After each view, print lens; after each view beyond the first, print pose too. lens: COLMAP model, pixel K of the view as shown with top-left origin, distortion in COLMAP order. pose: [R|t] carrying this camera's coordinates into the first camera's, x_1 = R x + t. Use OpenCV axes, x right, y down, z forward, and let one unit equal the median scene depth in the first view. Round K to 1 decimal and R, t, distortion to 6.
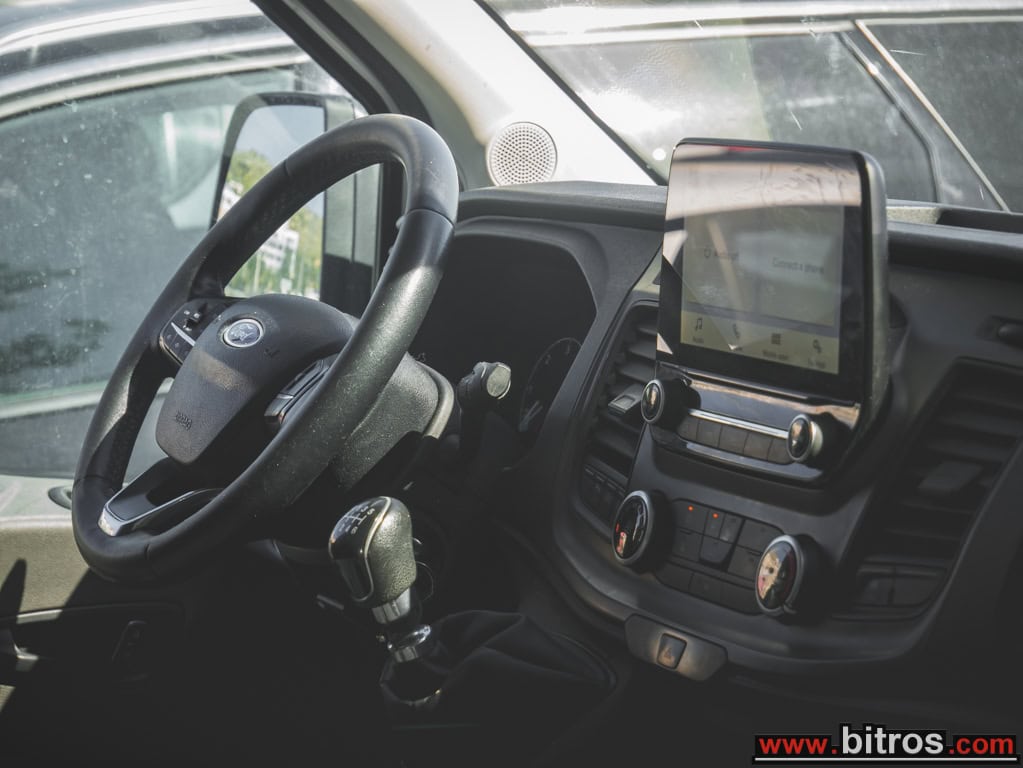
lens RADIAL K [[3251.9, 0, 511.4], [0, 3251.9, 384.5], [0, 0, 1]] dist [-0.013640, 0.000000]
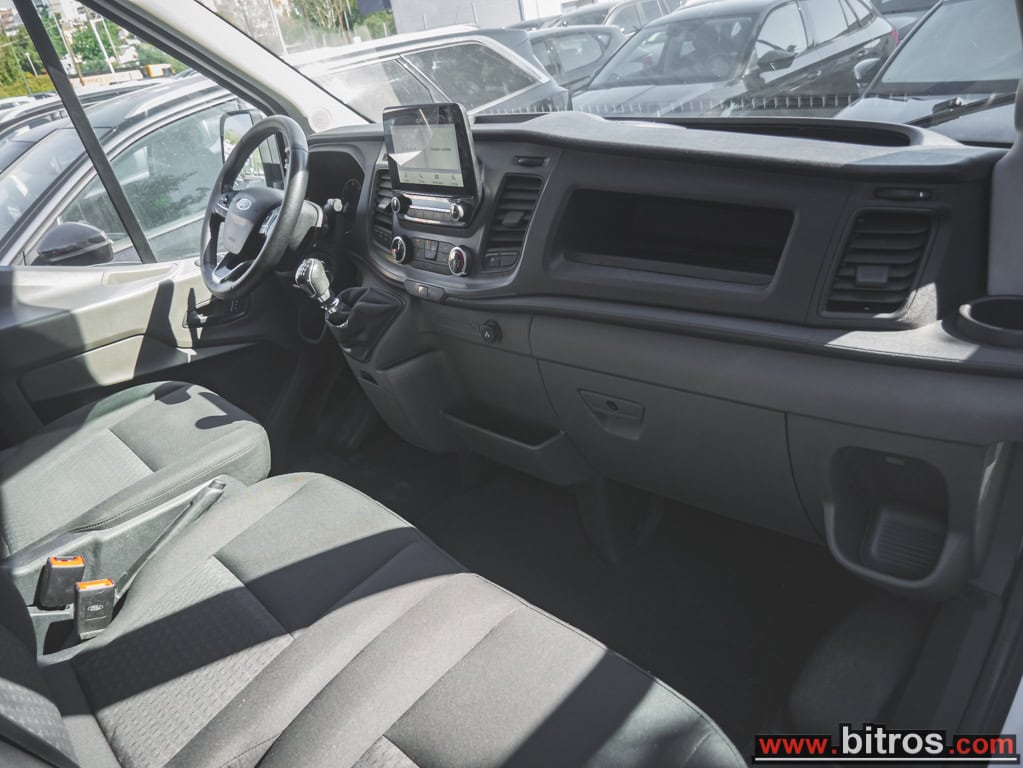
lens RADIAL K [[743.6, 0, 505.5], [0, 743.6, 374.8], [0, 0, 1]] dist [-0.029639, 0.006508]
pose [[0.952976, -0.244350, 0.179247, -0.017428], [0.180467, 0.932759, 0.312078, -0.040674], [-0.243450, -0.265055, 0.932994, 0.317610]]
